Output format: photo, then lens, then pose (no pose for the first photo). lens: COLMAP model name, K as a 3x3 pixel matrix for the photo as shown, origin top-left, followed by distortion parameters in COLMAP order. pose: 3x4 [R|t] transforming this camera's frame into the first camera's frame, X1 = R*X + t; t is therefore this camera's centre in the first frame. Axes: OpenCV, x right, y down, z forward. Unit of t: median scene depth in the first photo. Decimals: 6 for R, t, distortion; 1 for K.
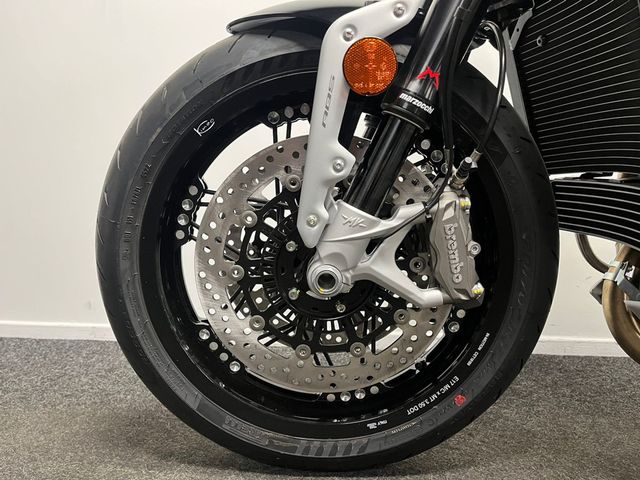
lens RADIAL K [[488.2, 0, 320.0], [0, 488.2, 240.0], [0, 0, 1]] dist [0.035512, -0.000908]
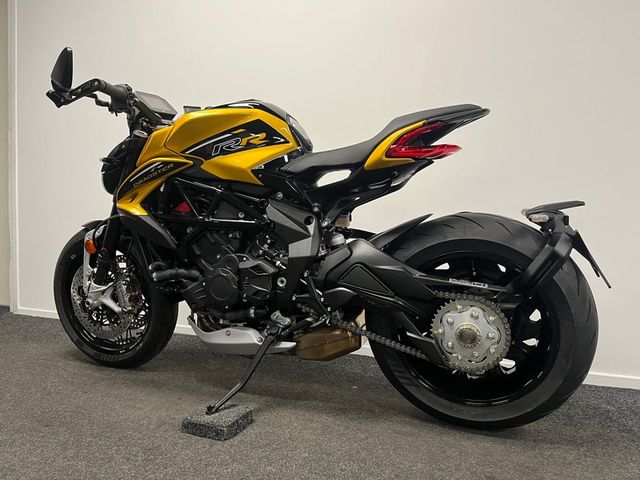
lens RADIAL K [[489.6, 0, 320.0], [0, 489.6, 240.0], [0, 0, 1]] dist [0.070477, 0.001696]
pose [[0.930495, 0.007958, -0.366218, 2.544104], [-0.017910, 0.999557, -0.023786, -0.281238], [0.365867, 0.028691, 0.930225, -1.521634]]
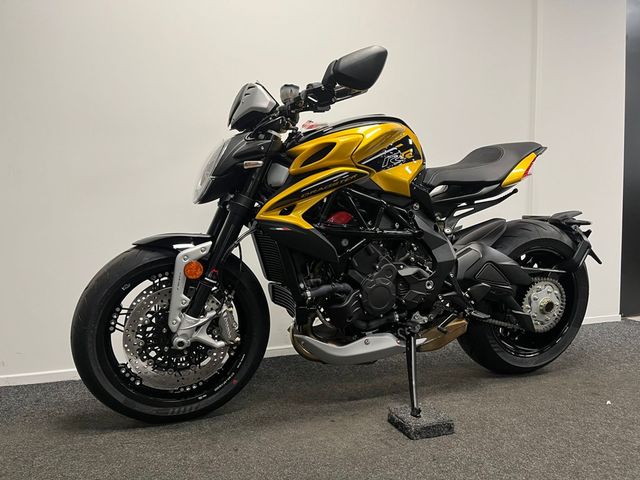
lens RADIAL K [[488.2, 0, 320.0], [0, 488.2, 240.0], [0, 0, 1]] dist [0.035512, -0.000908]
pose [[0.935115, -0.043846, 0.351621, -0.174812], [0.050940, 0.998642, -0.010945, -0.378709], [-0.350664, 0.028146, 0.936078, -1.642936]]
